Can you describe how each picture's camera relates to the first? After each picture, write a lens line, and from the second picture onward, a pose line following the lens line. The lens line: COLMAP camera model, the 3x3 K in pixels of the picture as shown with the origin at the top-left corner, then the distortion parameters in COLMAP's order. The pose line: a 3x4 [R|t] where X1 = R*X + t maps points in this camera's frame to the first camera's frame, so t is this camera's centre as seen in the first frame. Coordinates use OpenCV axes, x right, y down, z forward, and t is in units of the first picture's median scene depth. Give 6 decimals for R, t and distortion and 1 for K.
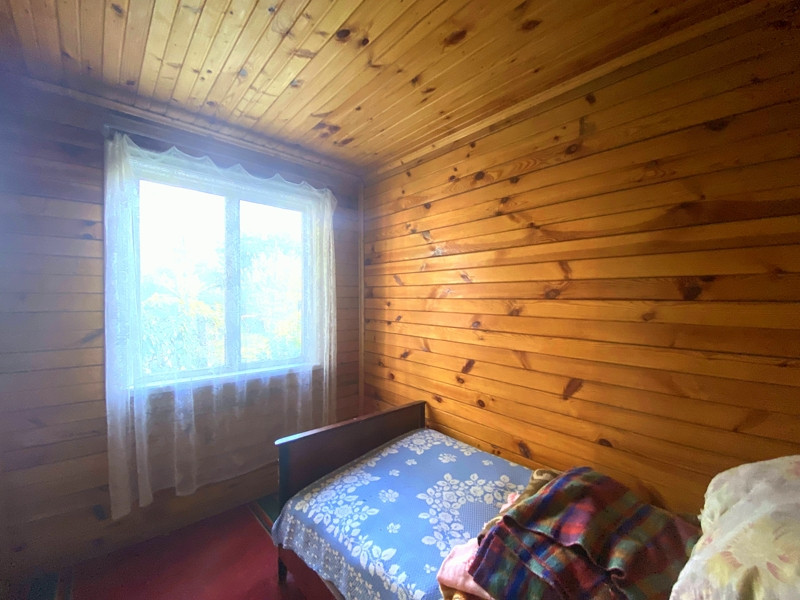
lens RADIAL K [[321.4, 0, 399.2], [0, 321.4, 299.9], [0, 0, 1]] dist [-0.012508, -0.008680]
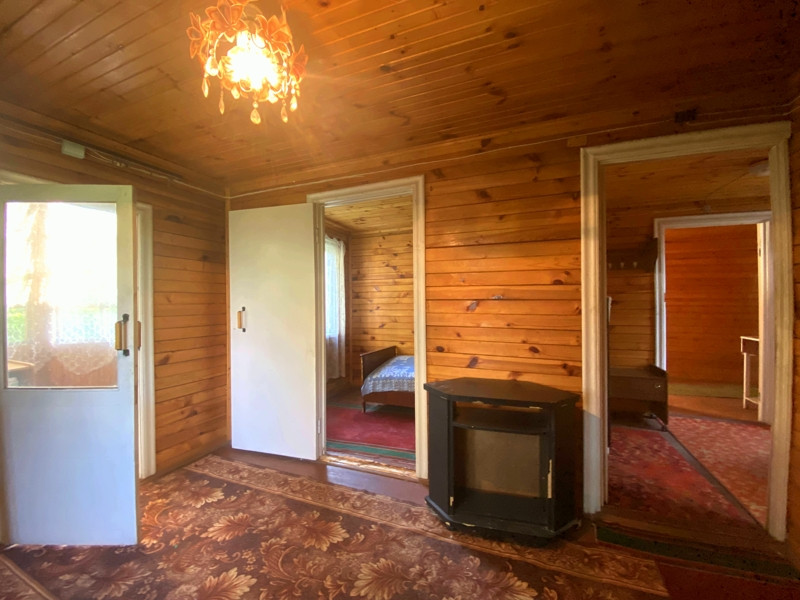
lens RADIAL K [[321.4, 0, 401.9], [0, 321.4, 296.8], [0, 0, 1]] dist [-0.012508, -0.008680]
pose [[0.906360, -0.006967, 0.422449, -0.703618], [0.021089, 0.999364, -0.028766, 0.048750], [-0.421980, 0.034981, 0.905930, -0.869623]]
